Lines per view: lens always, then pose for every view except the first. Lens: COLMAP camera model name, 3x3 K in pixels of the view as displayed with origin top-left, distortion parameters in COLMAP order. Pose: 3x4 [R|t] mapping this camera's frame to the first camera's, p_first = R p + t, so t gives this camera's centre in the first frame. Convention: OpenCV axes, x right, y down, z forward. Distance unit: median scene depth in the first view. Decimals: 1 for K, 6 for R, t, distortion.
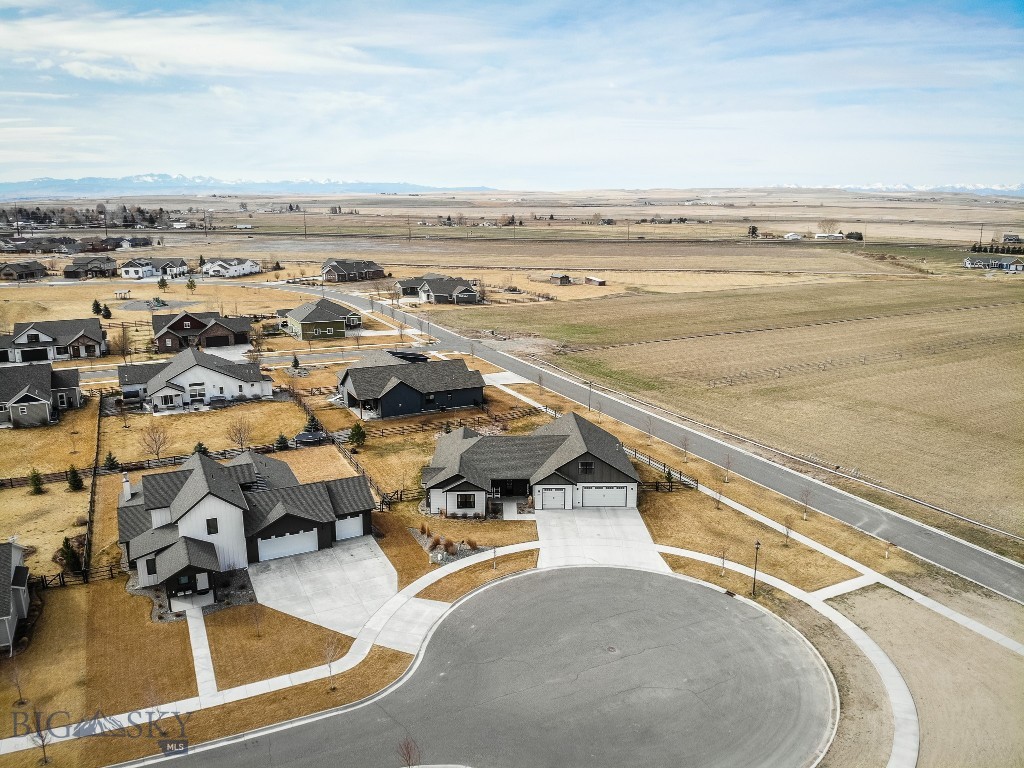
lens RADIAL K [[738.2, 0, 517.2], [0, 738.2, 384.1], [0, 0, 1]] dist [0.181221, -0.397431]
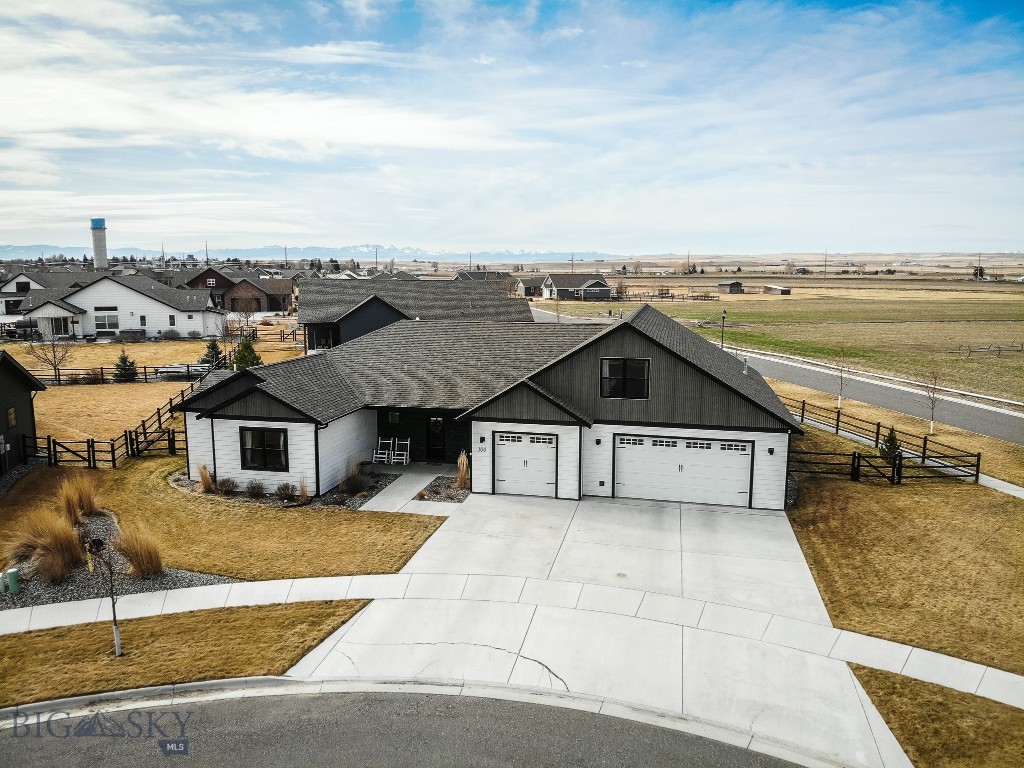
lens RADIAL K [[741.8, 0, 516.1], [0, 741.8, 384.1], [0, 0, 1]] dist [0.120971, -0.264242]
pose [[0.969828, 0.035851, -0.241139, 0.087152], [-0.056653, 0.995192, -0.079892, 0.100263], [0.237116, 0.091142, 0.967197, 0.459238]]
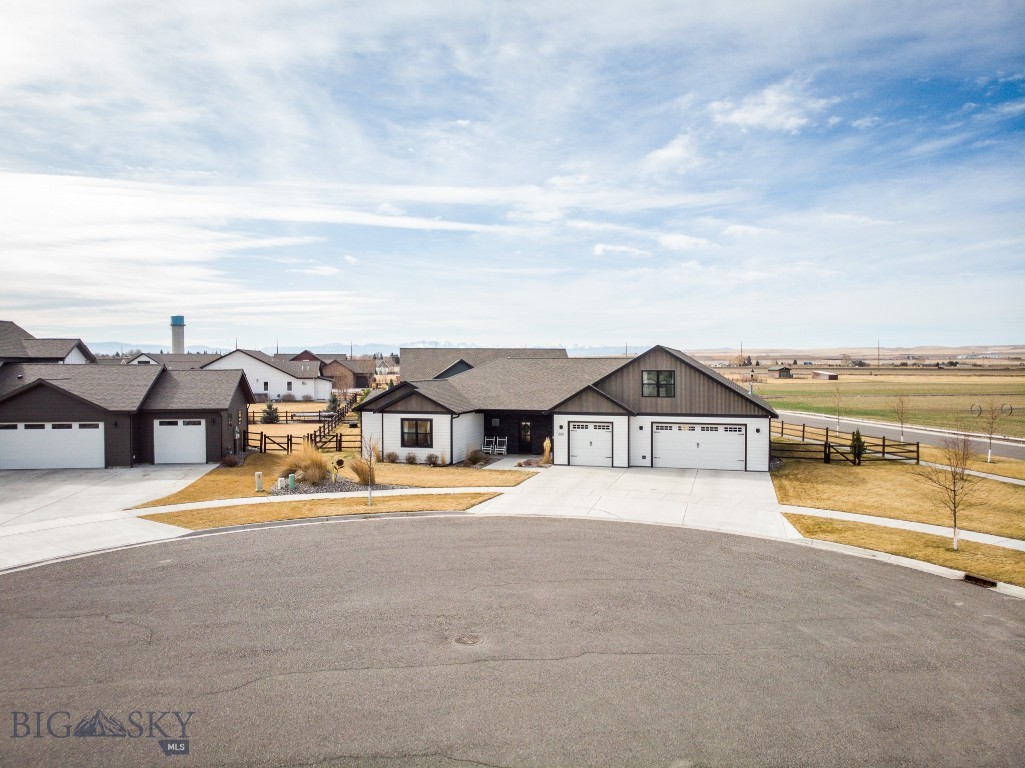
lens RADIAL K [[753.0, 0, 516.2], [0, 753.0, 383.9], [0, 0, 1]] dist [0.006858, -0.000764]
pose [[0.950162, 0.003616, -0.311734, 0.109862], [-0.069403, 0.977293, -0.200204, 0.151727], [0.303932, 0.211861, 0.928838, 0.349664]]
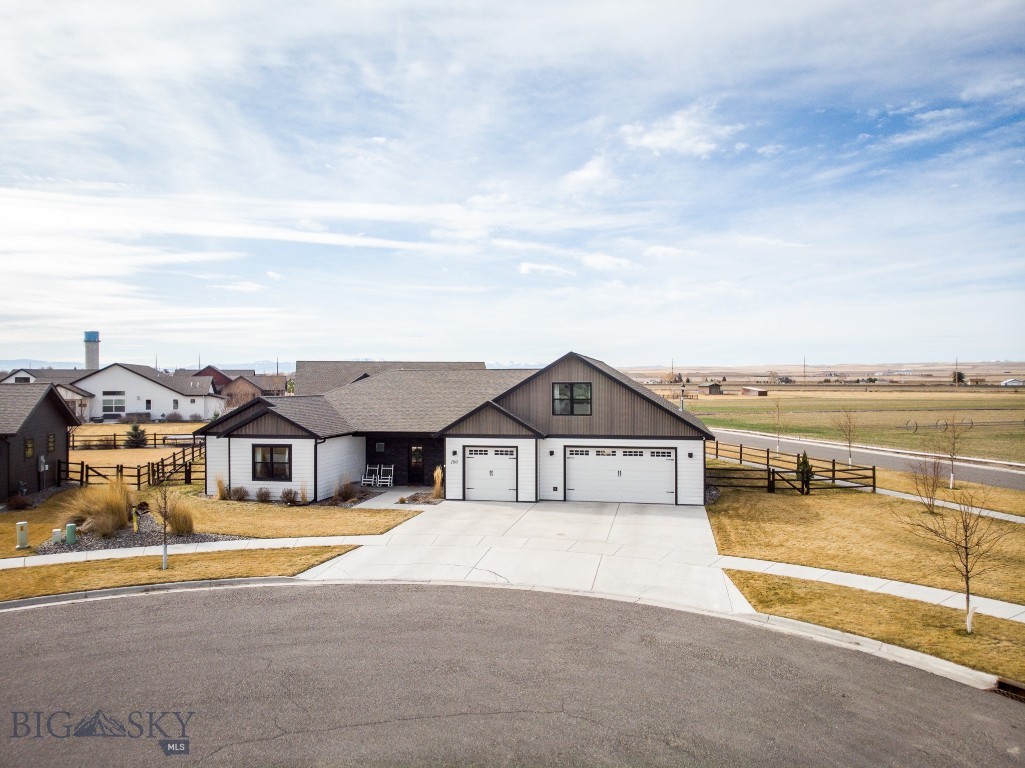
lens RADIAL K [[753.0, 0, 516.2], [0, 753.0, 383.9], [0, 0, 1]] dist [0.006858, -0.000764]
pose [[0.973179, -0.005861, -0.229973, 0.108916], [-0.047996, 0.972503, -0.227891, 0.138027], [0.224985, 0.232816, 0.946139, 0.415996]]
